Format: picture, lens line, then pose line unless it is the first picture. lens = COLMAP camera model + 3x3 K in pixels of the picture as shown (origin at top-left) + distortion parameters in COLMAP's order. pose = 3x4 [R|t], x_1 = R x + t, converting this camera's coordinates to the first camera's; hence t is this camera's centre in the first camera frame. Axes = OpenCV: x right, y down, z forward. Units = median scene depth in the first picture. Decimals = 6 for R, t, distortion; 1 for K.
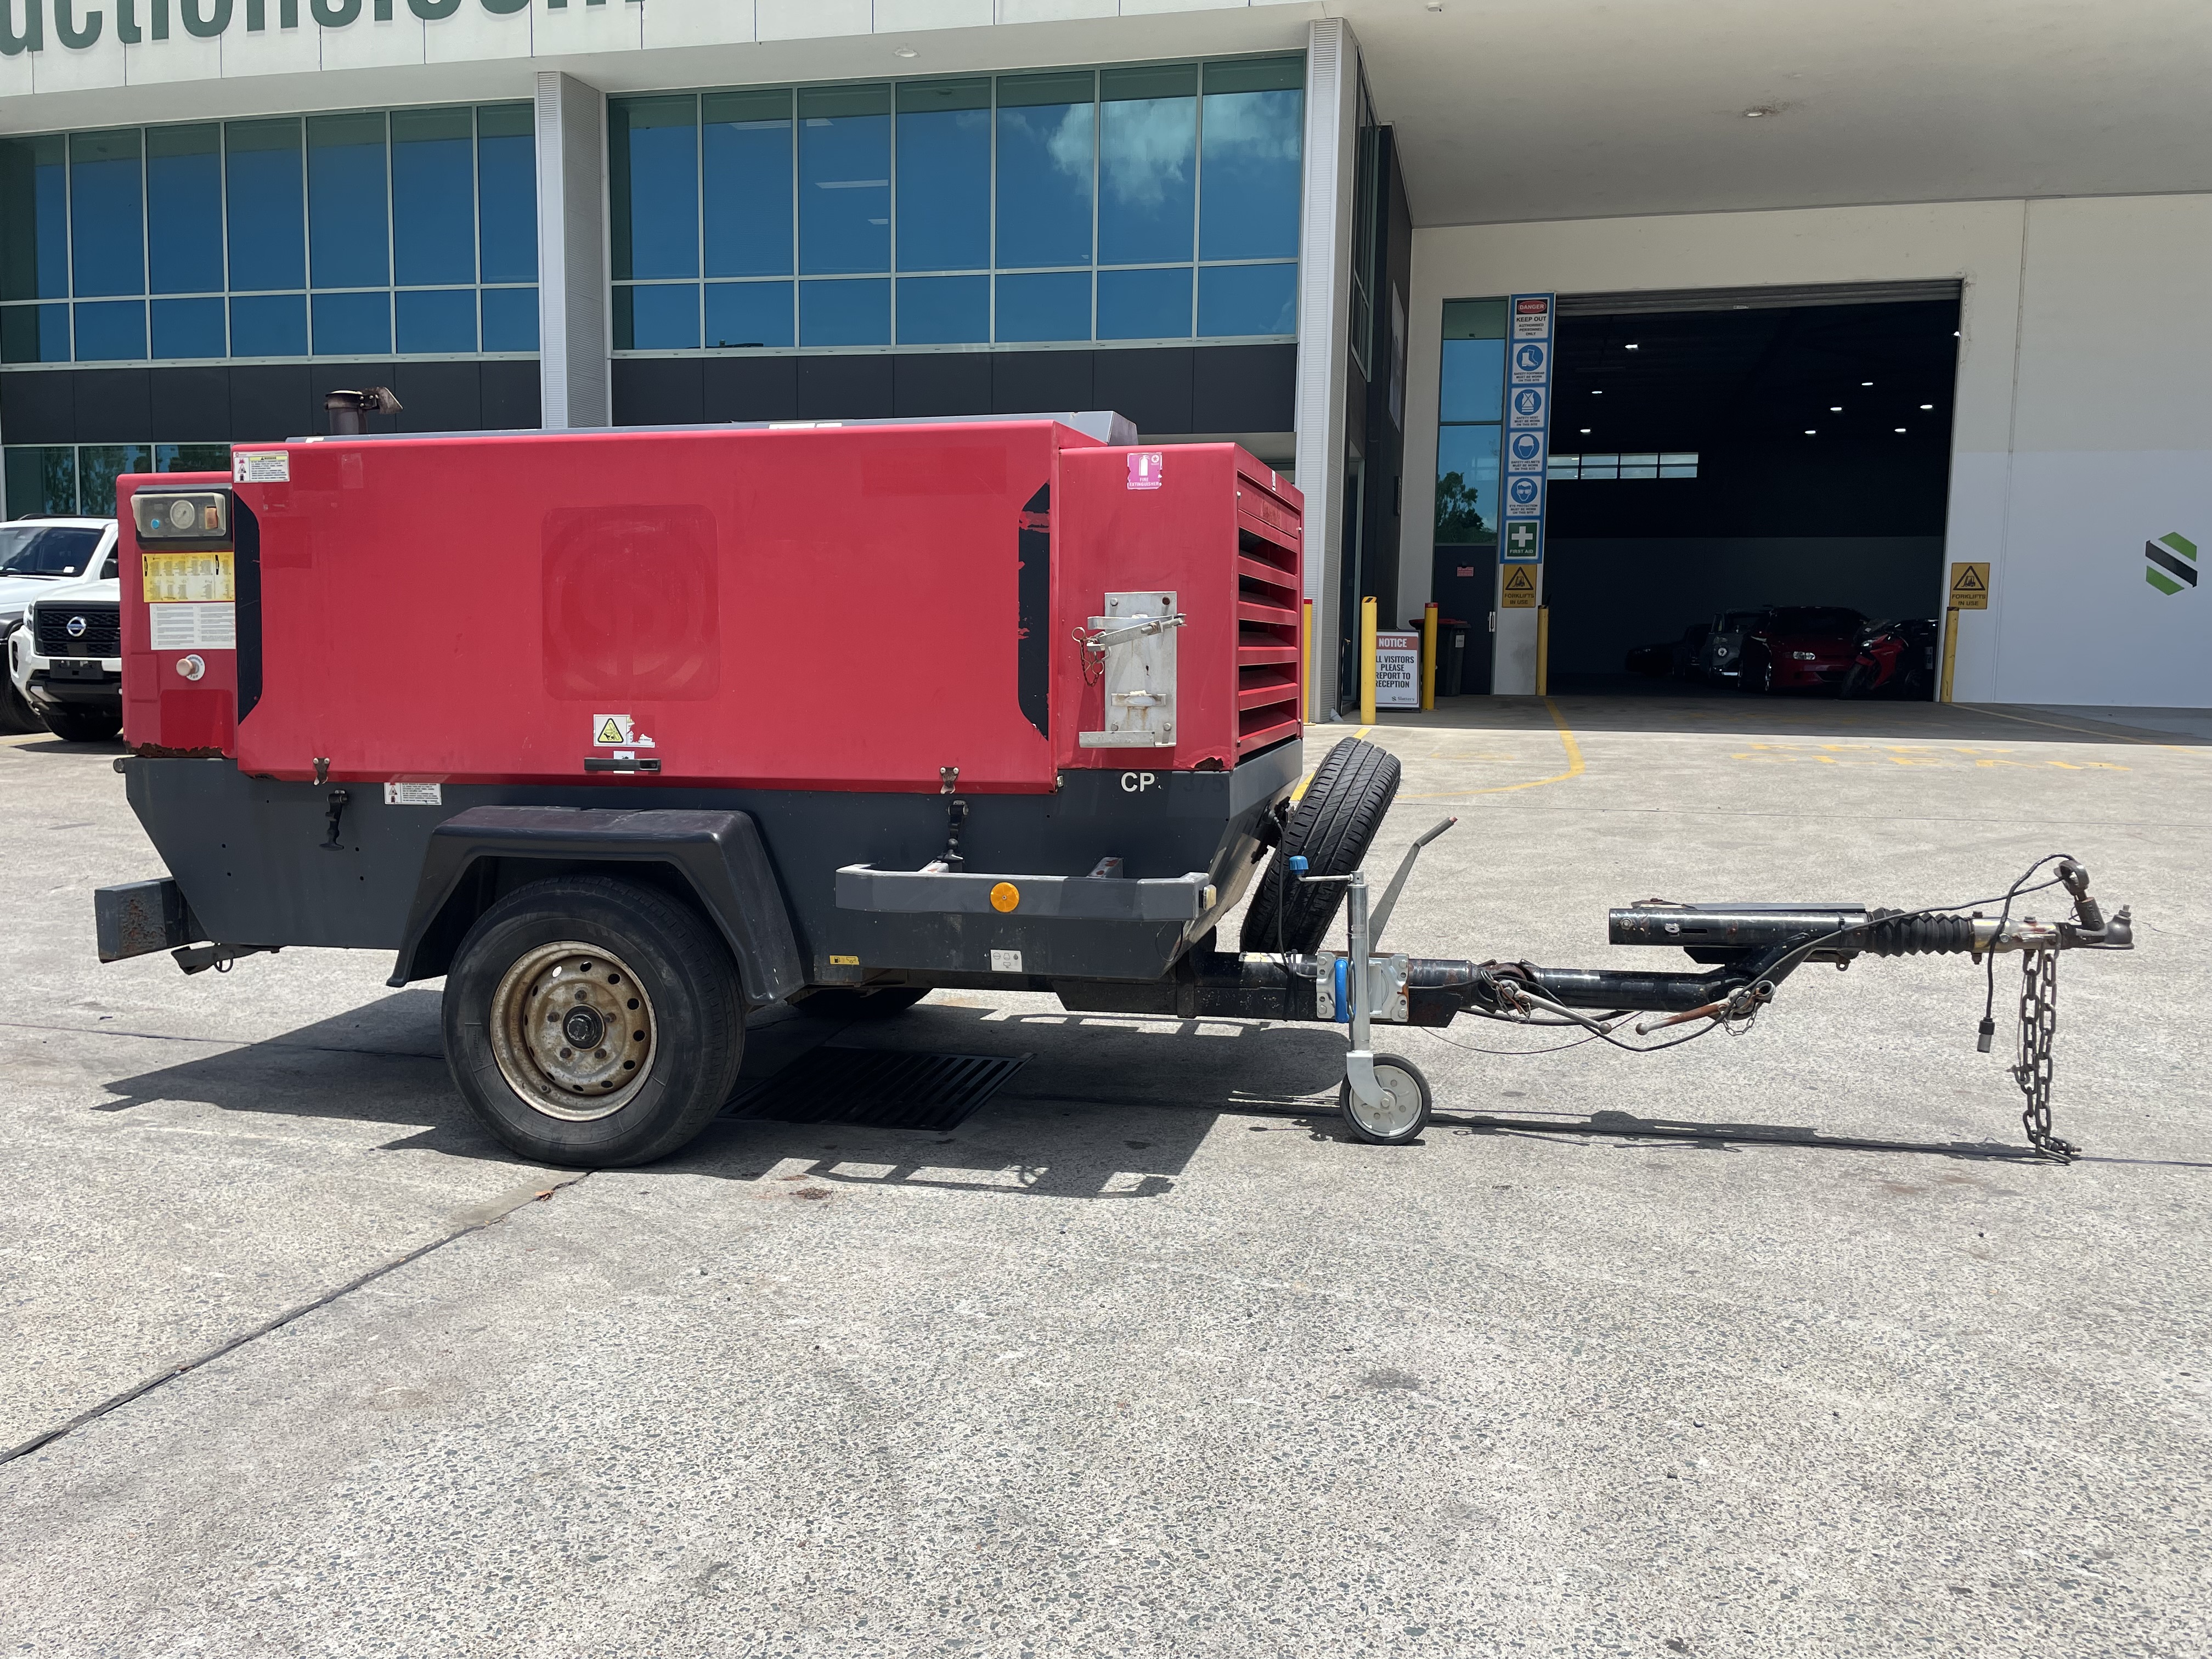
lens RADIAL K [[1675.7, 0, 1111.0], [0, 1675.7, 811.6], [0, 0, 1]] dist [0.086220, -0.111662]
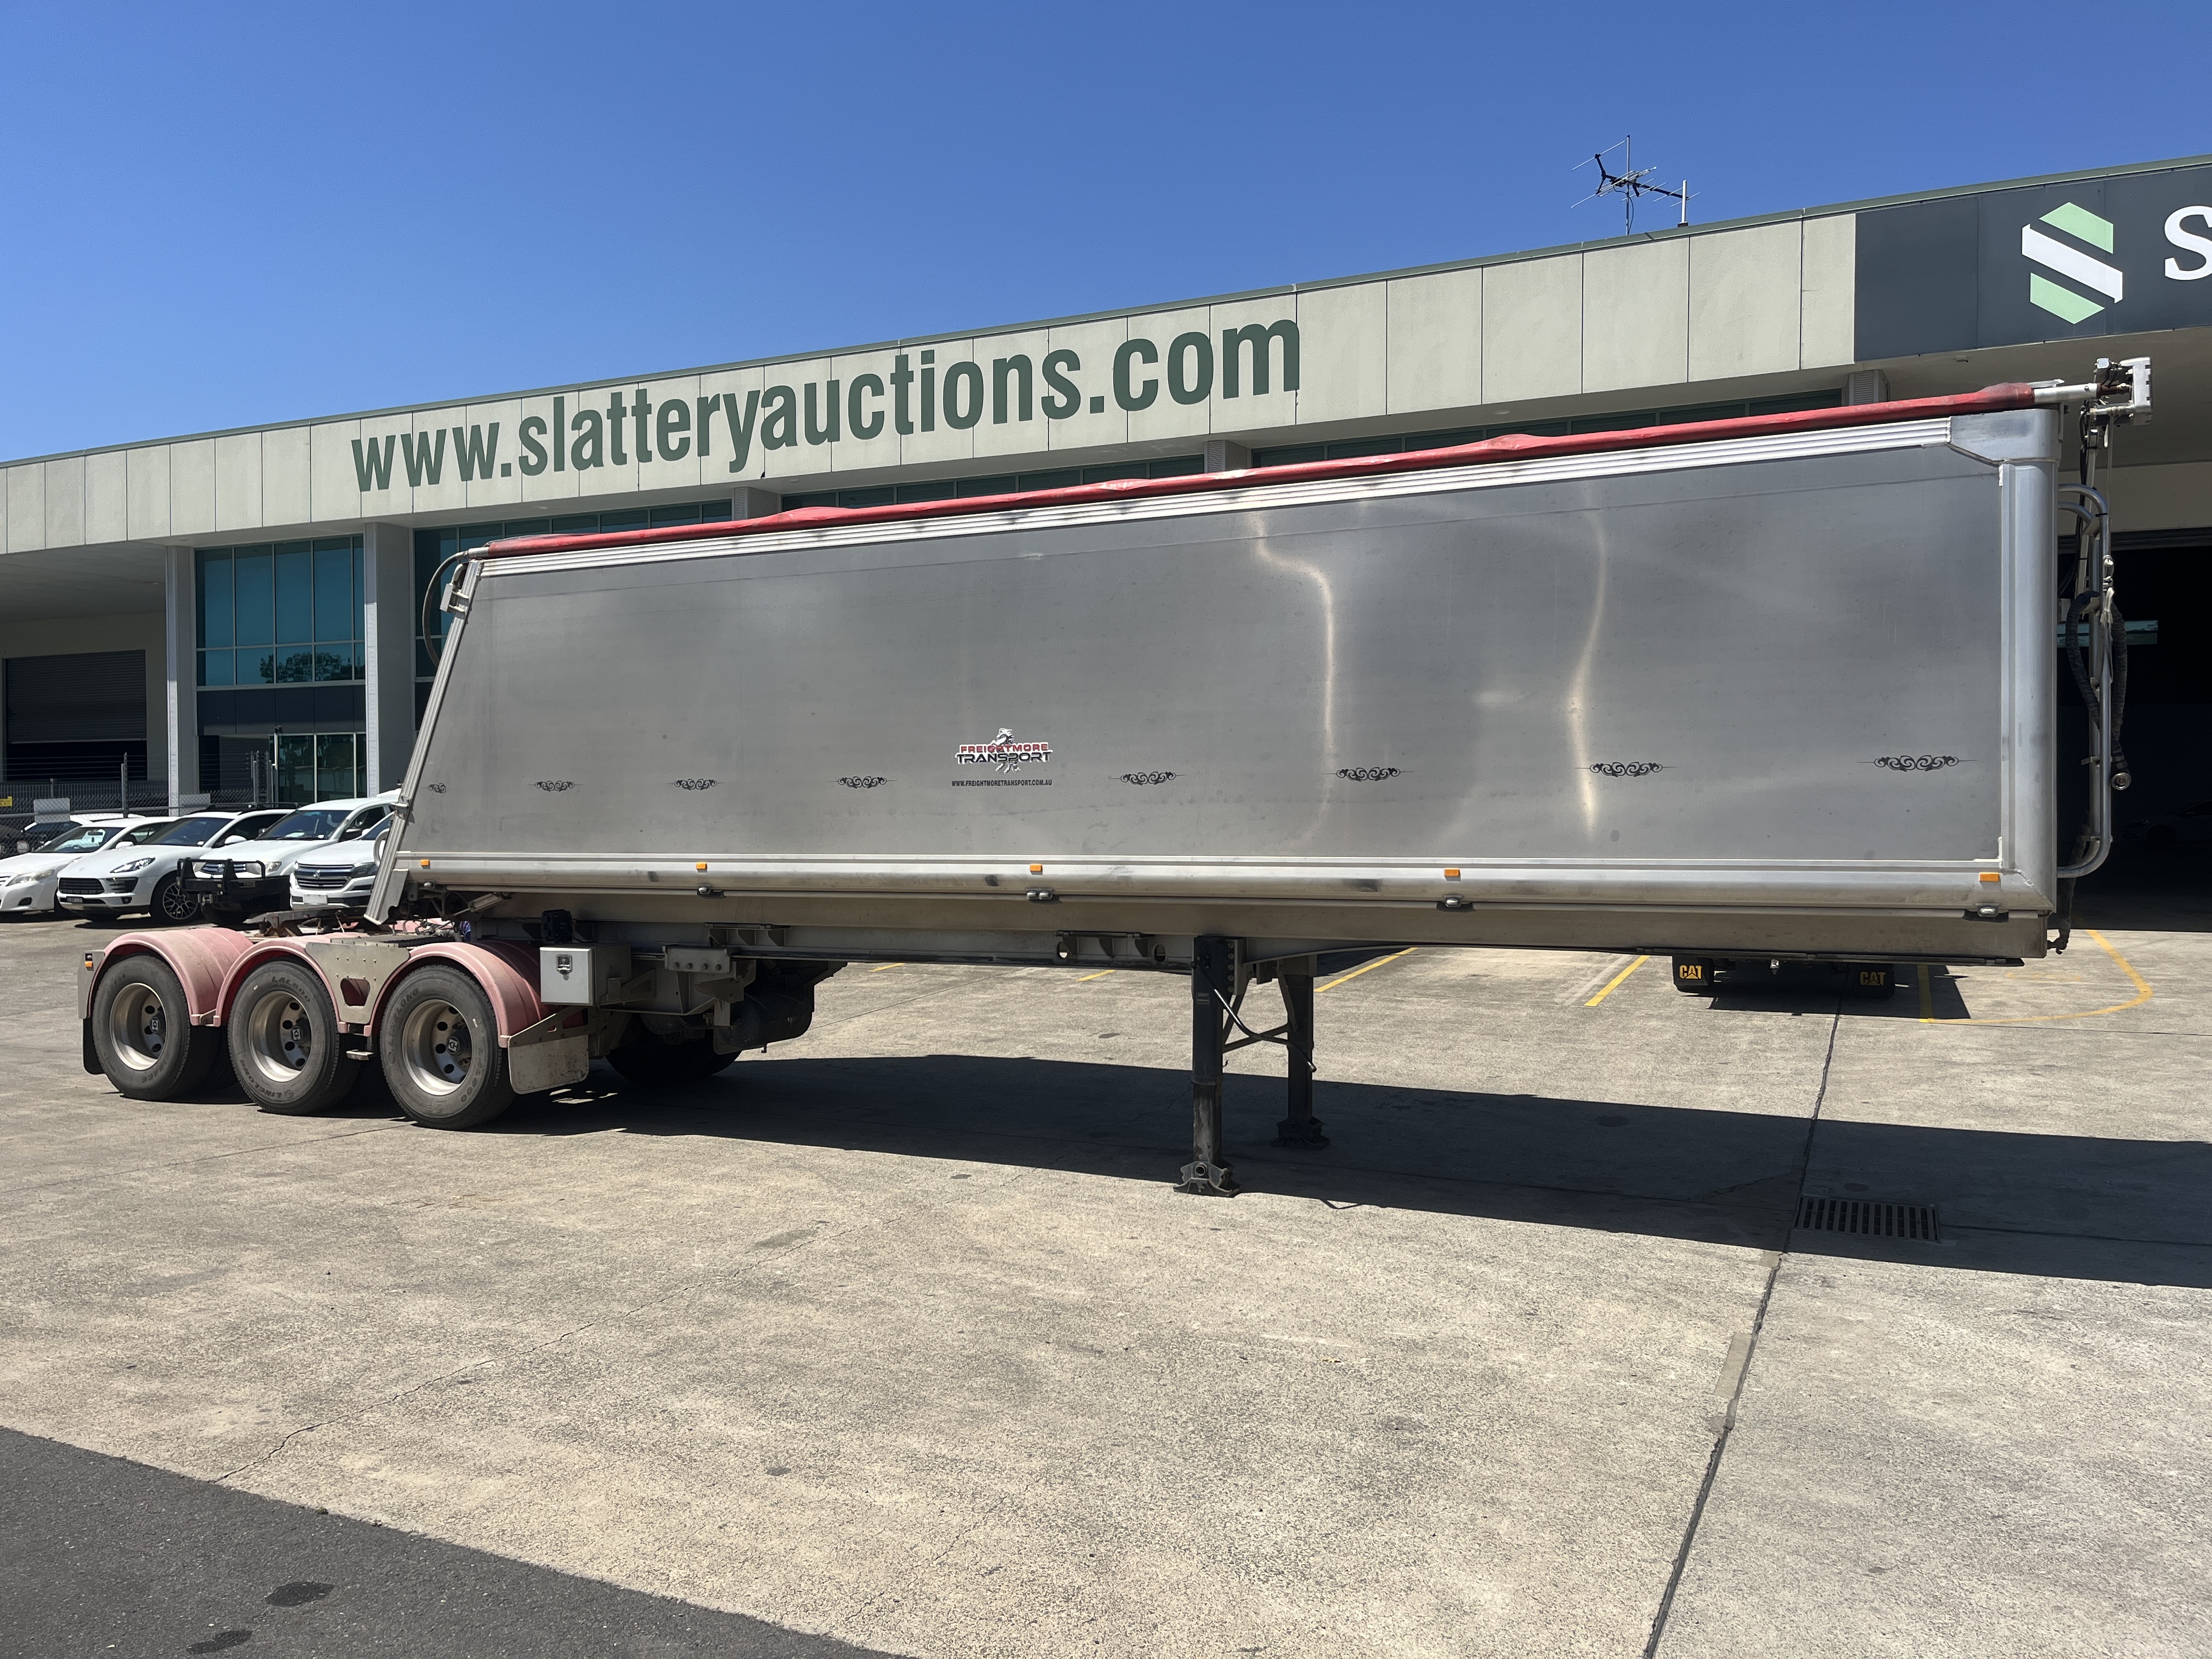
lens RADIAL K [[1675.0, 0, 1117.9], [0, 1675.0, 833.3], [0, 0, 1]] dist [0.034444, -0.011455]
pose [[0.978055, -0.013797, -0.207889, -0.112278], [-0.002271, 0.997040, -0.076856, -0.024363], [0.208334, 0.075641, 0.975128, -0.213877]]
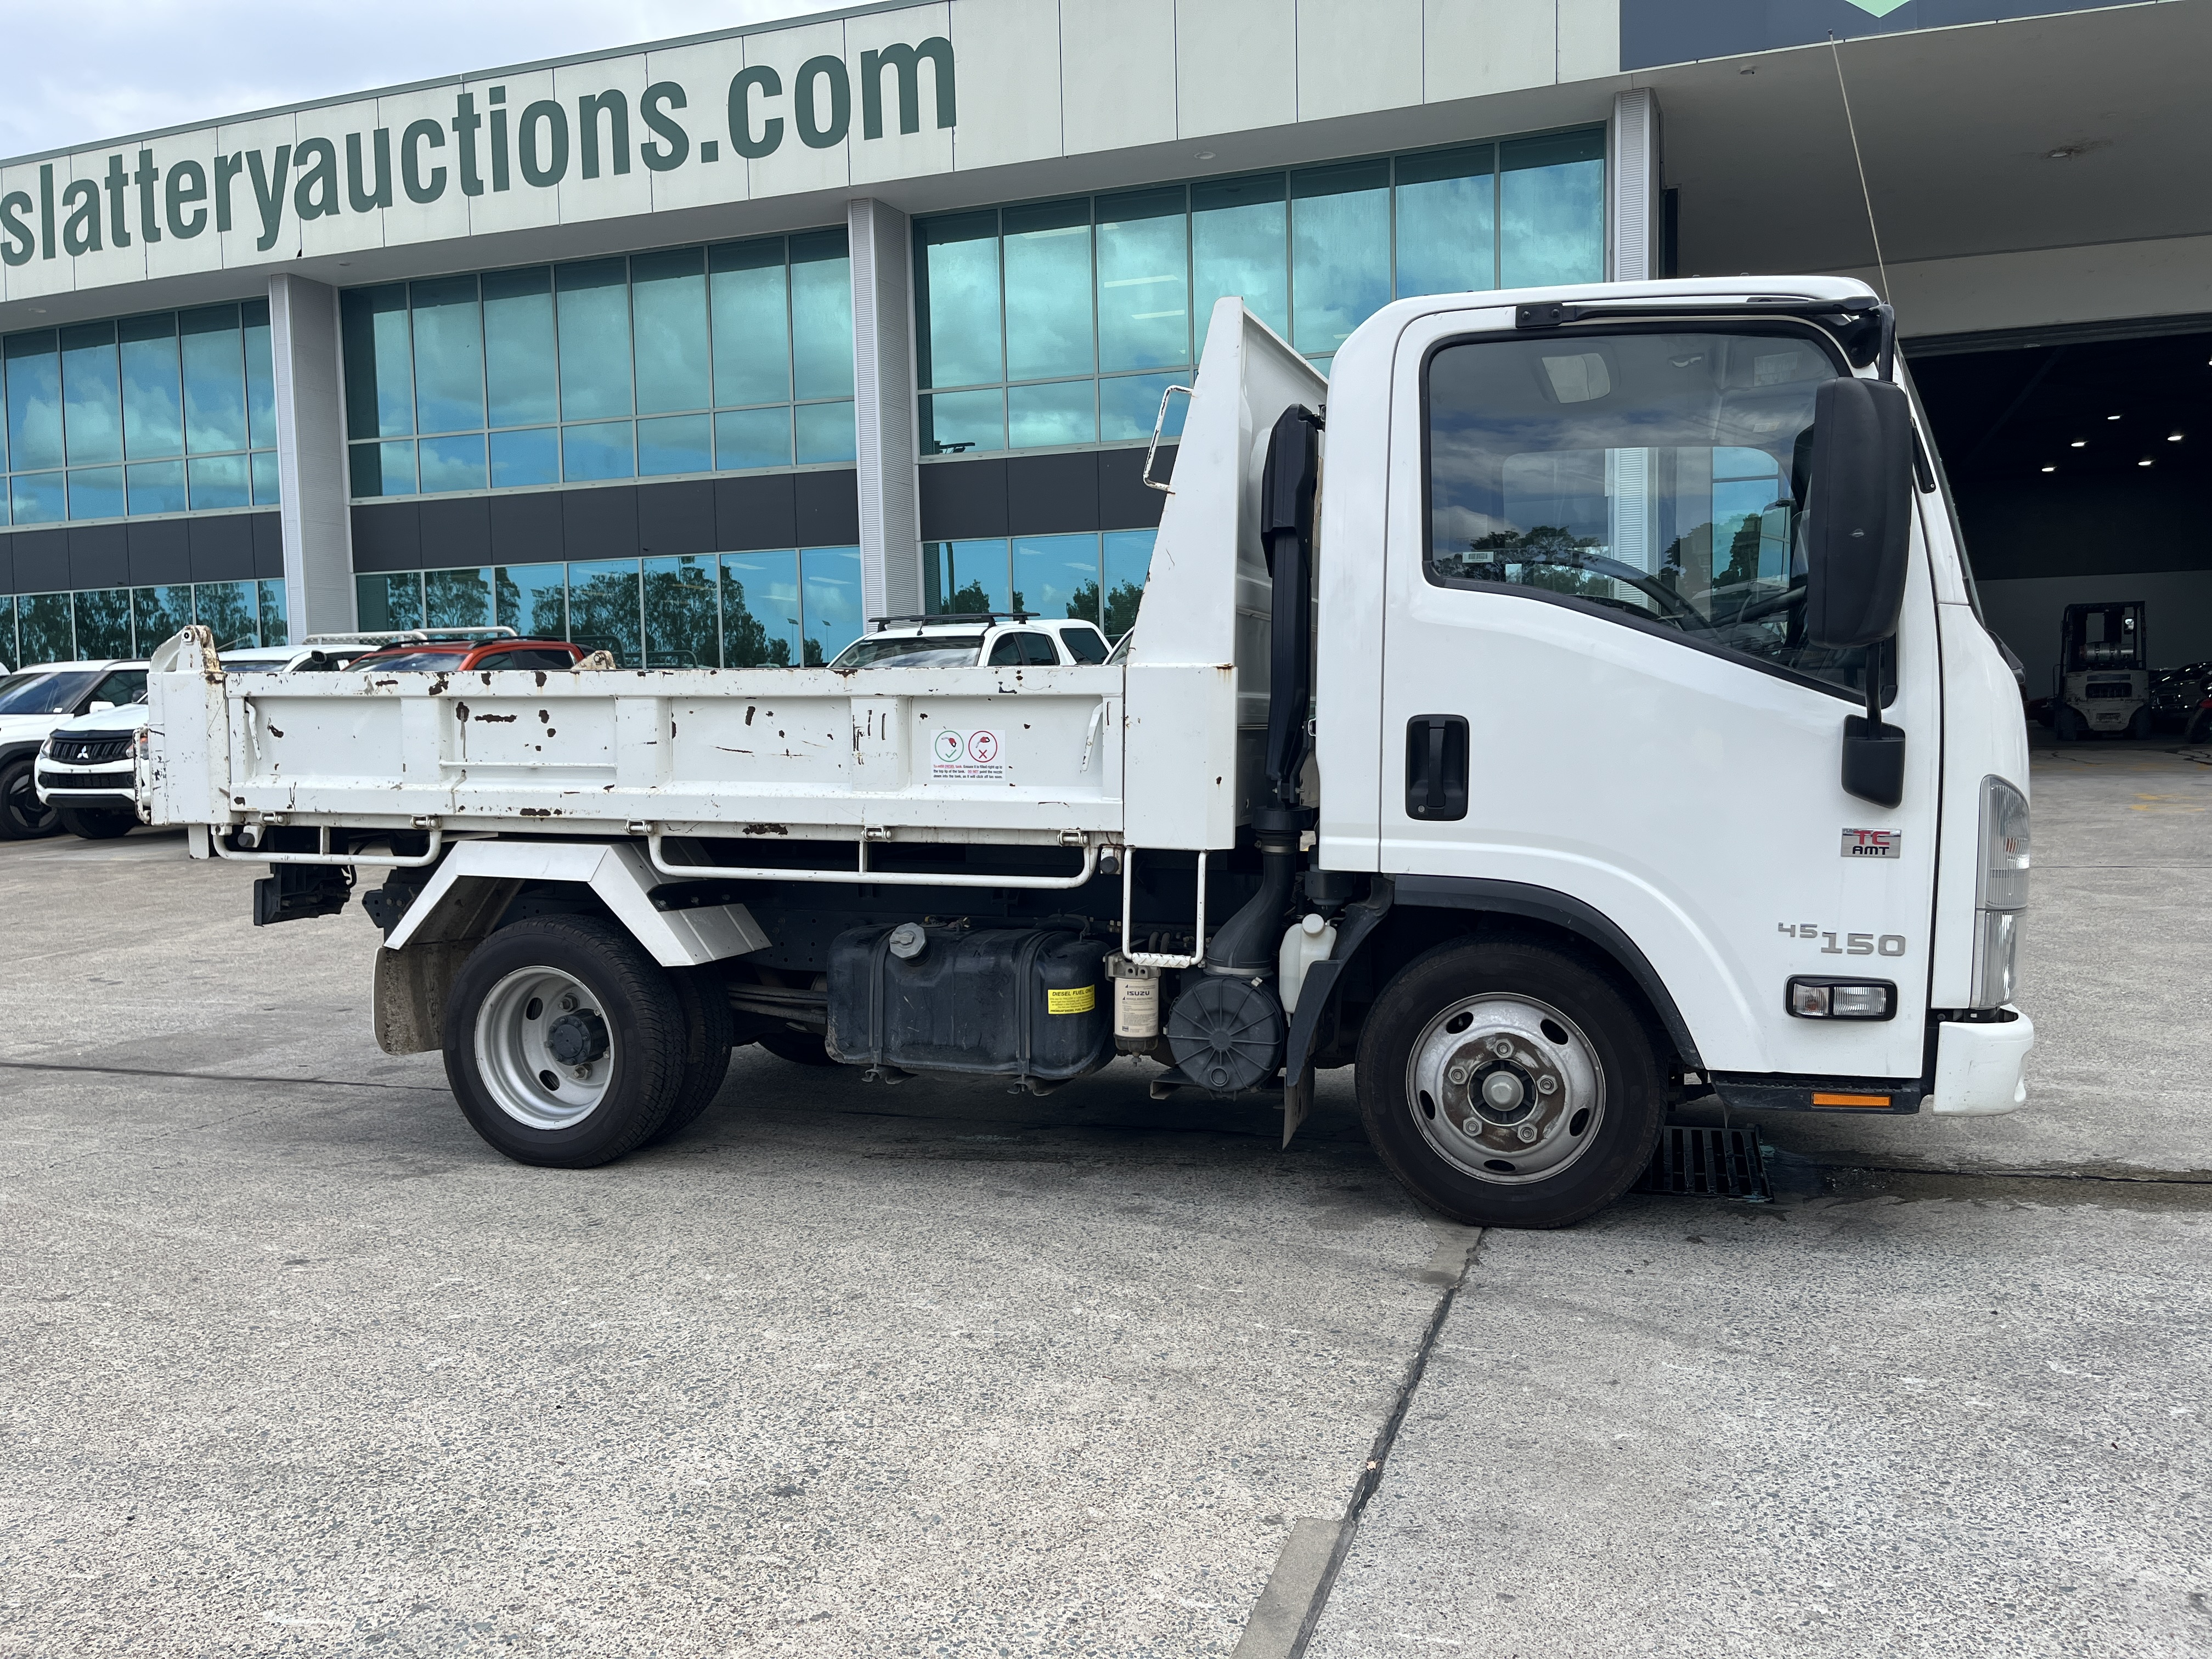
lens RADIAL K [[1663.2, 0, 1106.0], [0, 1663.2, 829.5], [0, 0, 1]] dist [0.121187, -0.164843]
pose [[0.994469, -0.031655, -0.100150, -0.070282], [0.028303, 0.998996, -0.034717, -0.002024], [0.101148, 0.031690, 0.994366, -0.013295]]
